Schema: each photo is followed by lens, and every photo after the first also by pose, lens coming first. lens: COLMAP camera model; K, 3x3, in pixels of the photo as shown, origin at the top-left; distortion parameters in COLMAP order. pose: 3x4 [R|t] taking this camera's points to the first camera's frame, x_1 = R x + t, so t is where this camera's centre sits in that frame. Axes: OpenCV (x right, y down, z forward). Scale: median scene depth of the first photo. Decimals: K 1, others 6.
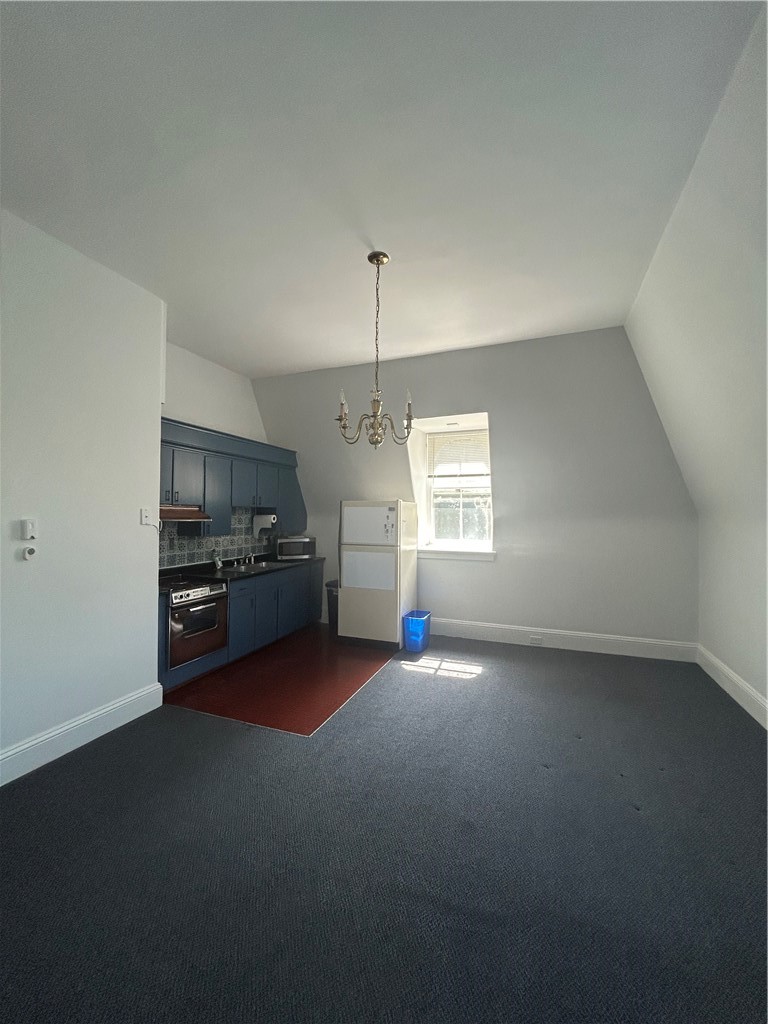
lens RADIAL K [[411.9, 0, 386.2], [0, 411.9, 512.2], [0, 0, 1]] dist [0.002592, -0.000048]
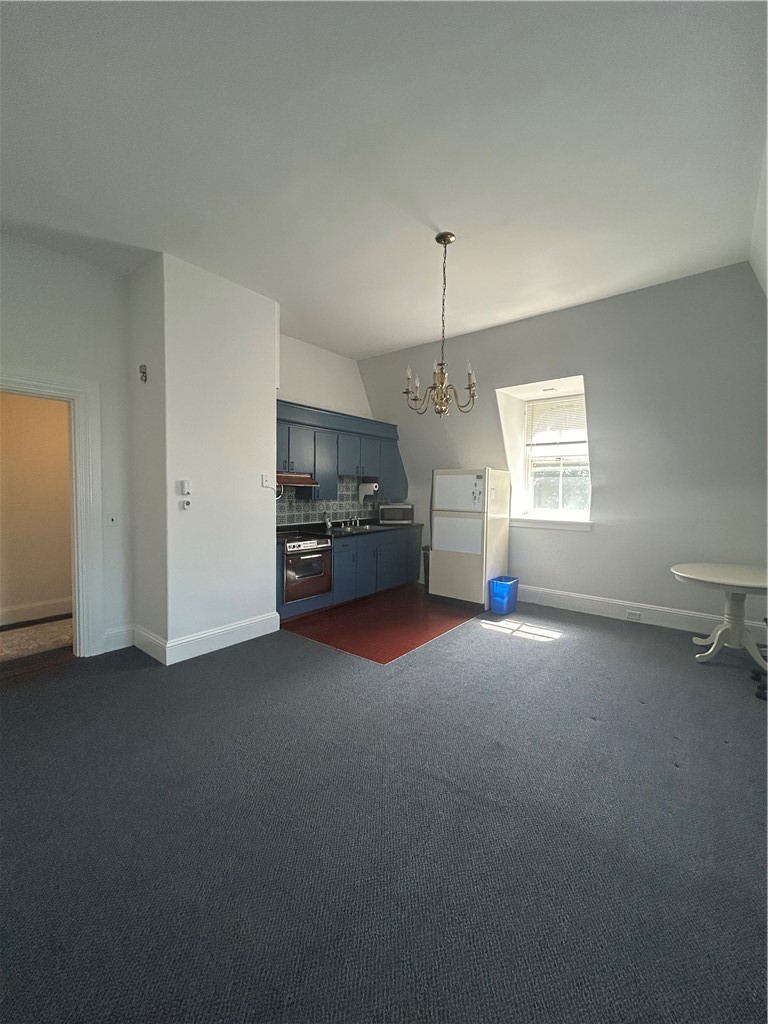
lens RADIAL K [[411.9, 0, 386.2], [0, 411.9, 512.2], [0, 0, 1]] dist [0.002592, -0.000048]
pose [[0.953368, 0.023983, -0.300856, 0.102870], [-0.006037, 0.998154, 0.060439, 0.019577], [0.301750, -0.055805, 0.951752, -0.064716]]
